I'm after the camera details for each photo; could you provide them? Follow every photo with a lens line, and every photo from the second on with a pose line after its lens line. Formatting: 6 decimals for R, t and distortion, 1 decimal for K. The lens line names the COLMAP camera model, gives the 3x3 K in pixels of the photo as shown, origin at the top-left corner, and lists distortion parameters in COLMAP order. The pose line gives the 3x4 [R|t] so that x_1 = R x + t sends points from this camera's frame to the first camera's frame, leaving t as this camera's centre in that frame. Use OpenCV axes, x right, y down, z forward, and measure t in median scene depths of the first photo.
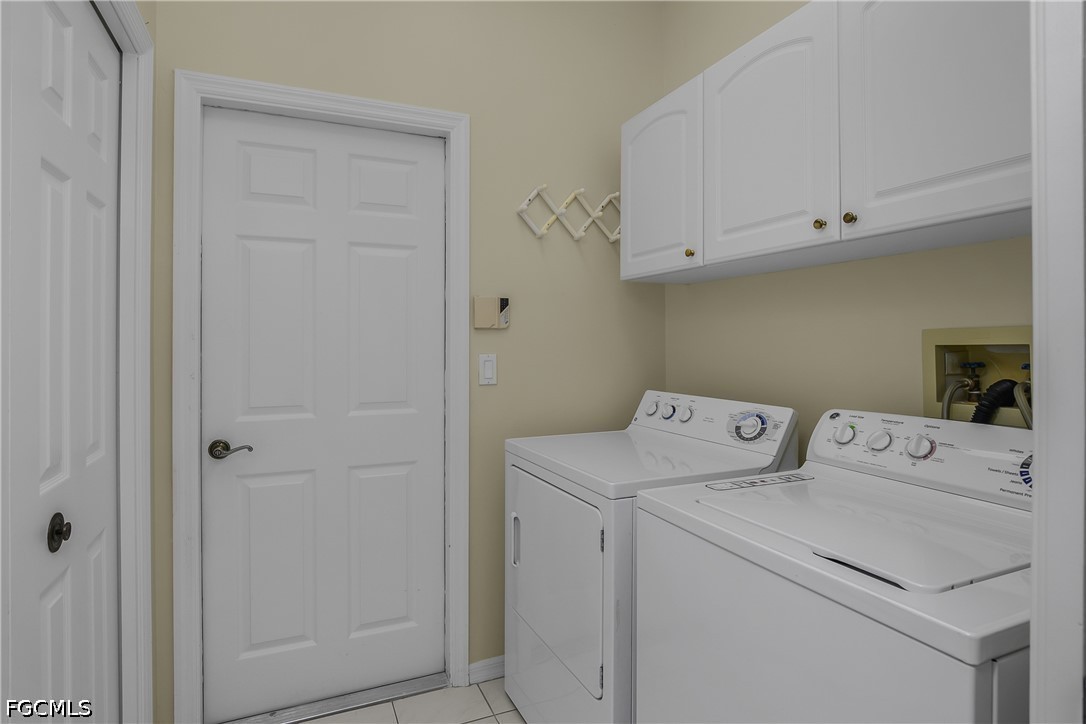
lens RADIAL K [[551.4, 0, 540.1], [0, 551.4, 366.1], [0, 0, 1]] dist [-0.015856, -0.000200]
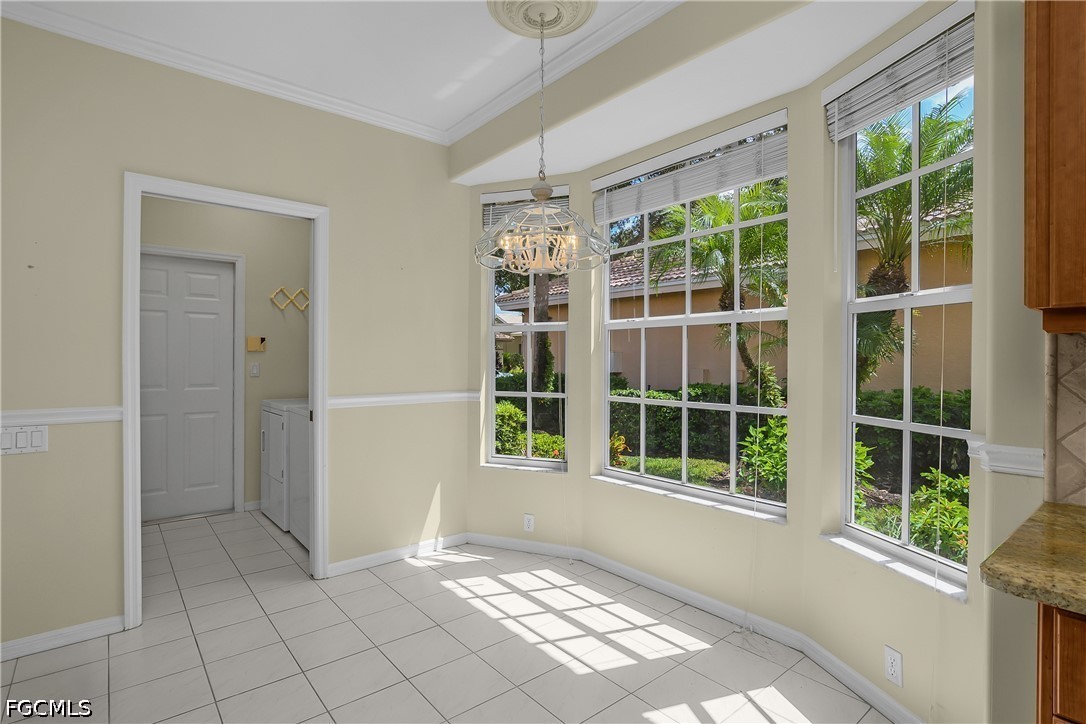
lens RADIAL K [[551.4, 0, 548.1], [0, 551.4, 361.8], [0, 0, 1]] dist [-0.015856, -0.000200]
pose [[0.964131, 0.007137, 0.265331, 0.461698], [-0.009010, 0.999942, 0.005845, -0.048711], [-0.265274, -0.008026, 0.964140, -1.460666]]
